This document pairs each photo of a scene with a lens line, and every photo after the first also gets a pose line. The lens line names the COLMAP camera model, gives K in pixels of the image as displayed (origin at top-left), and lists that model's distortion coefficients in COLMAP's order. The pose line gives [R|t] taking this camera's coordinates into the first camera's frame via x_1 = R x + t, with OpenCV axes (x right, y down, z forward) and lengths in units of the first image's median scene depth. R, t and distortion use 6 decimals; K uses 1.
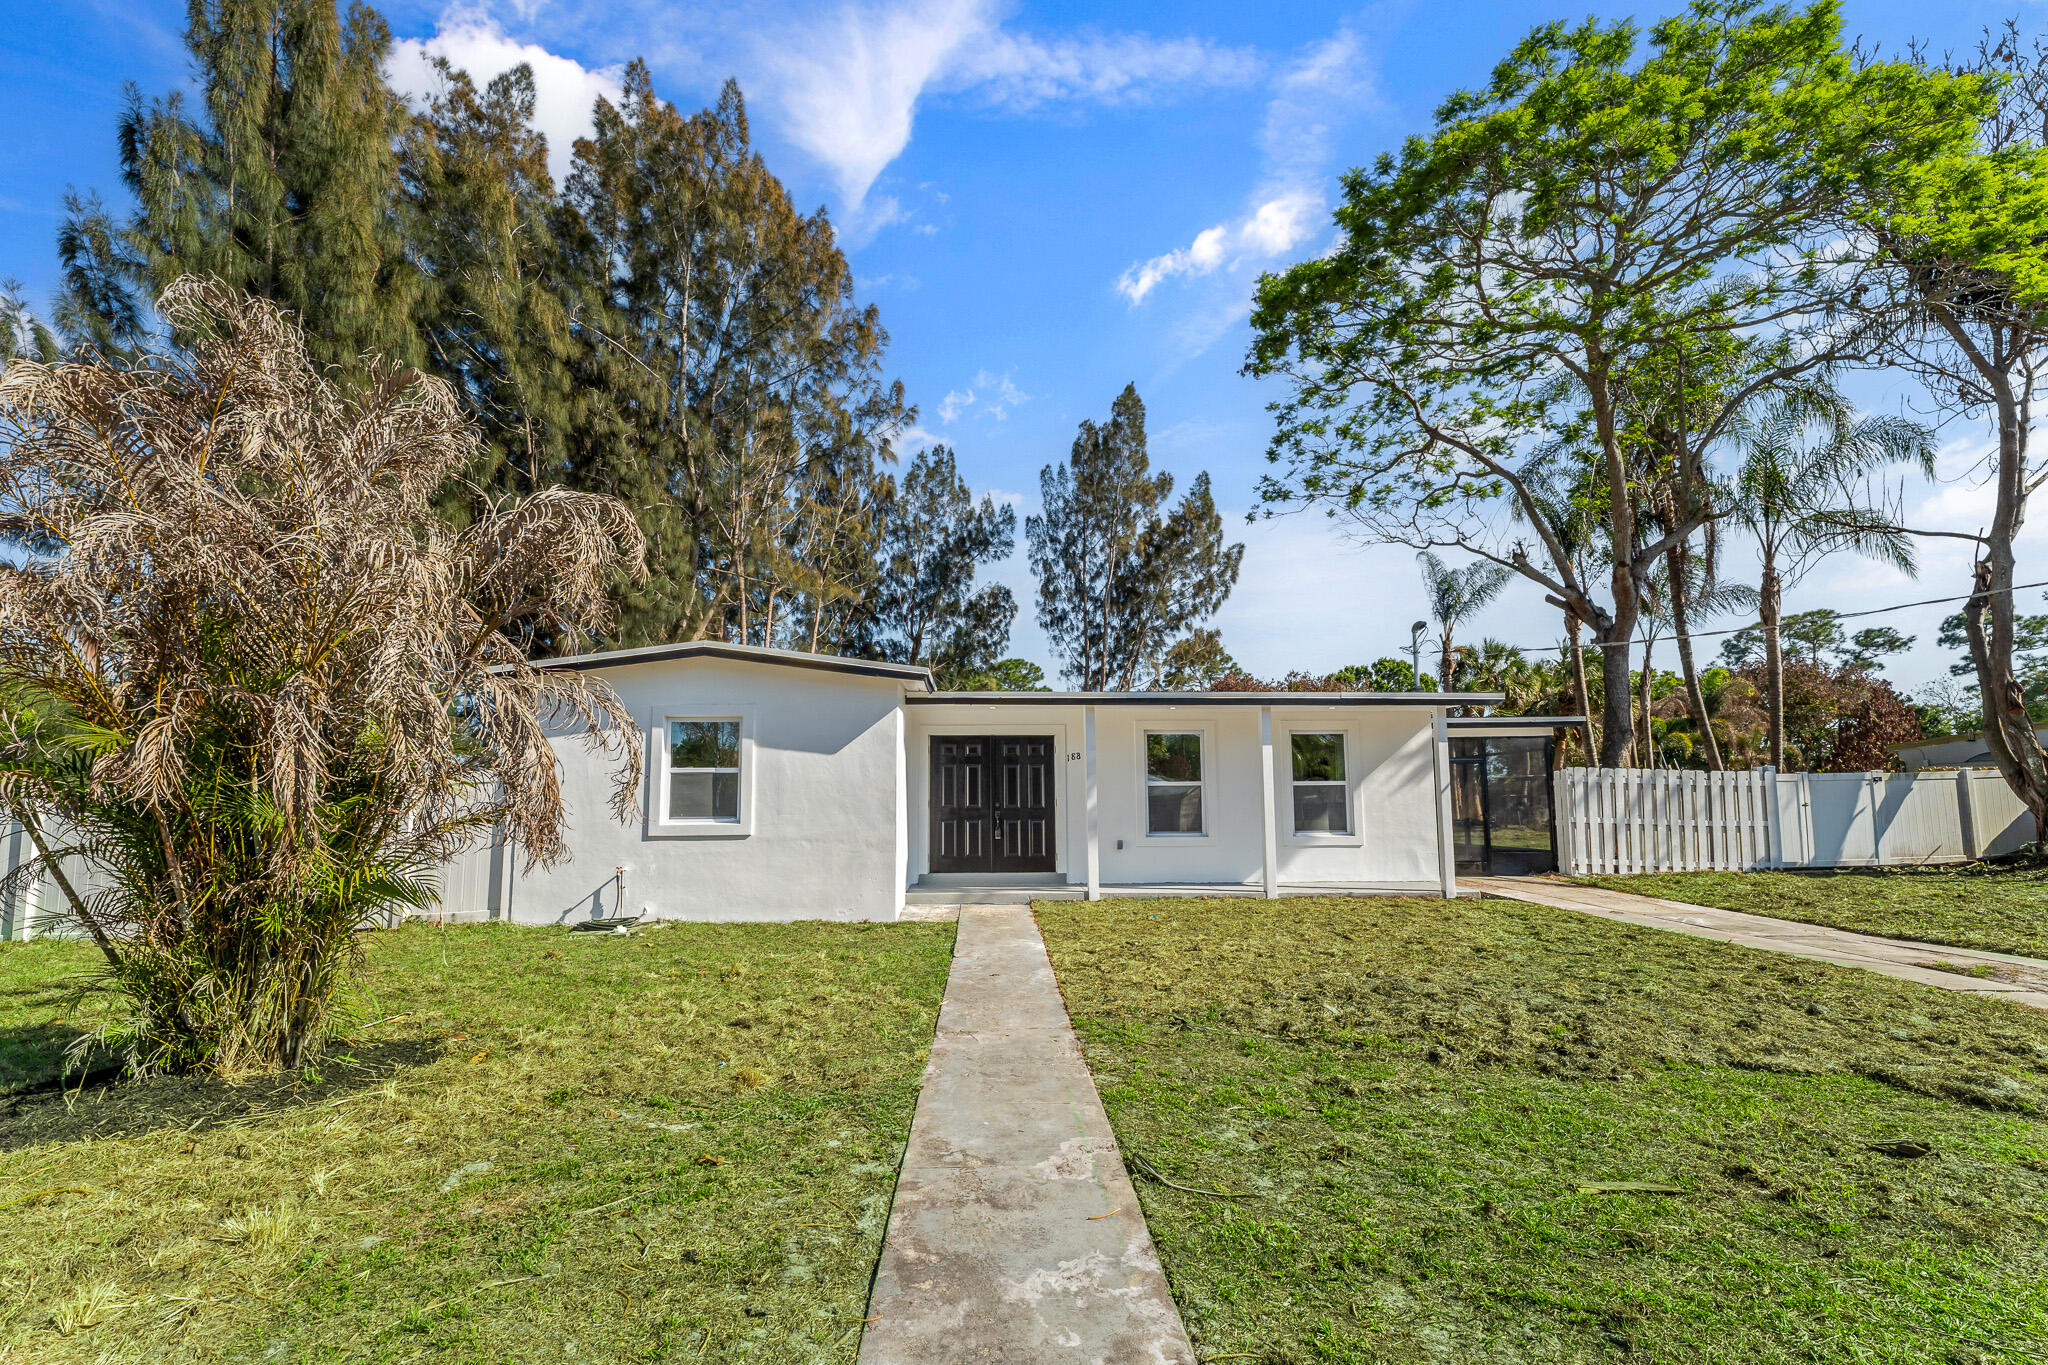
lens RADIAL K [[822.9, 0, 1024.0], [0, 822.9, 682.5], [0, 0, 1]] dist [-0.000303, -0.000061]
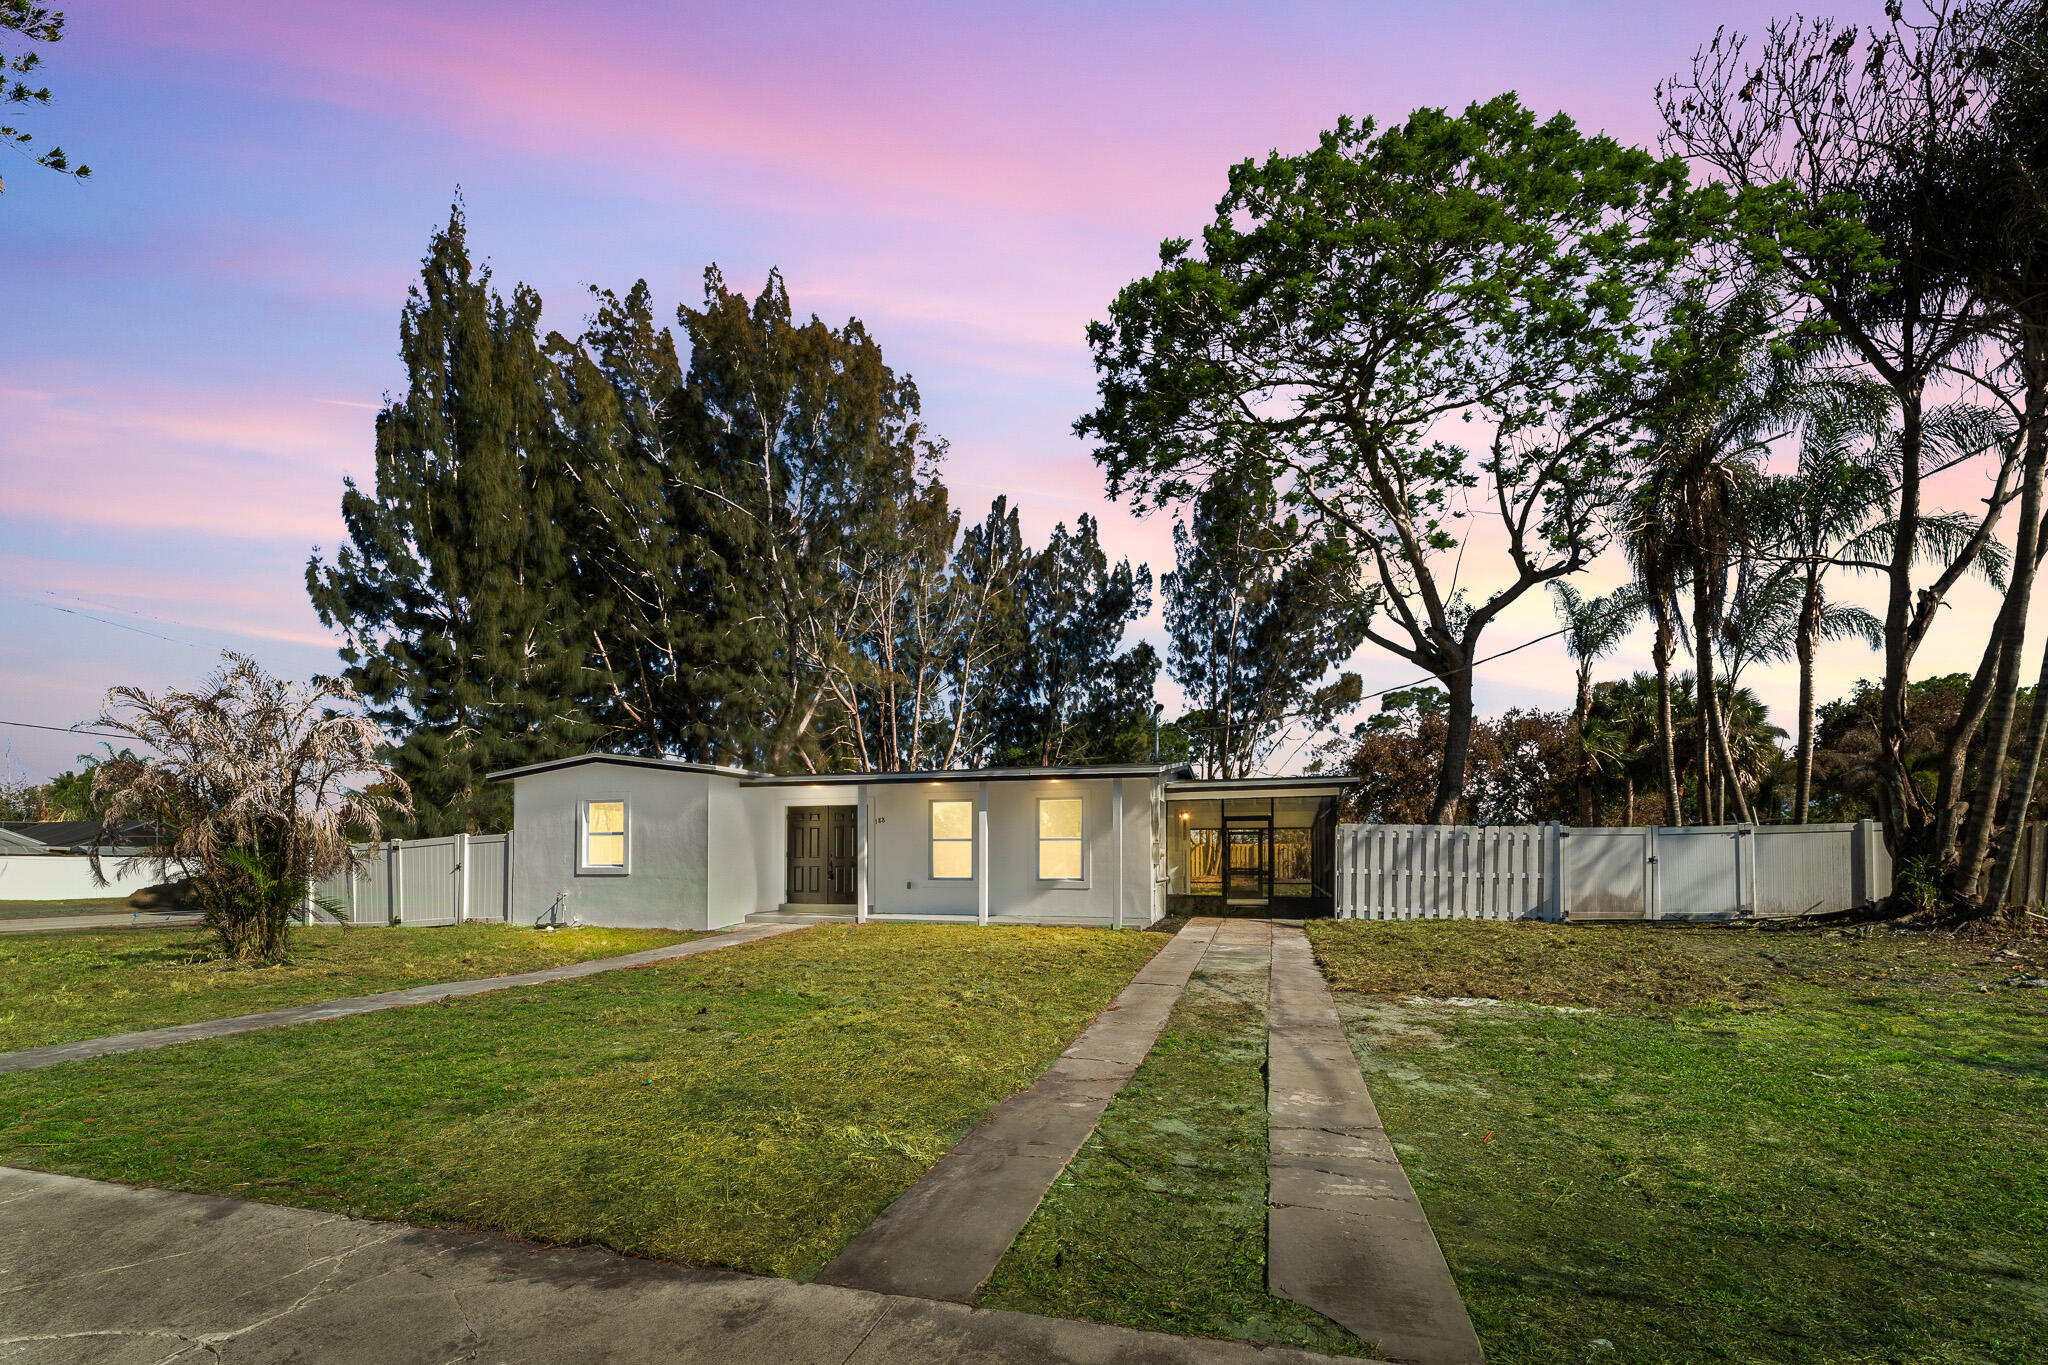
lens RADIAL K [[829.1, 0, 1023.6], [0, 829.1, 791.9], [0, 0, 1]] dist [-0.000370, -0.000059]
pose [[0.953876, -0.020202, -0.299520, 0.243846], [0.041639, 0.996992, 0.065362, -0.013293], [0.297298, -0.074819, 0.951849, -0.080749]]
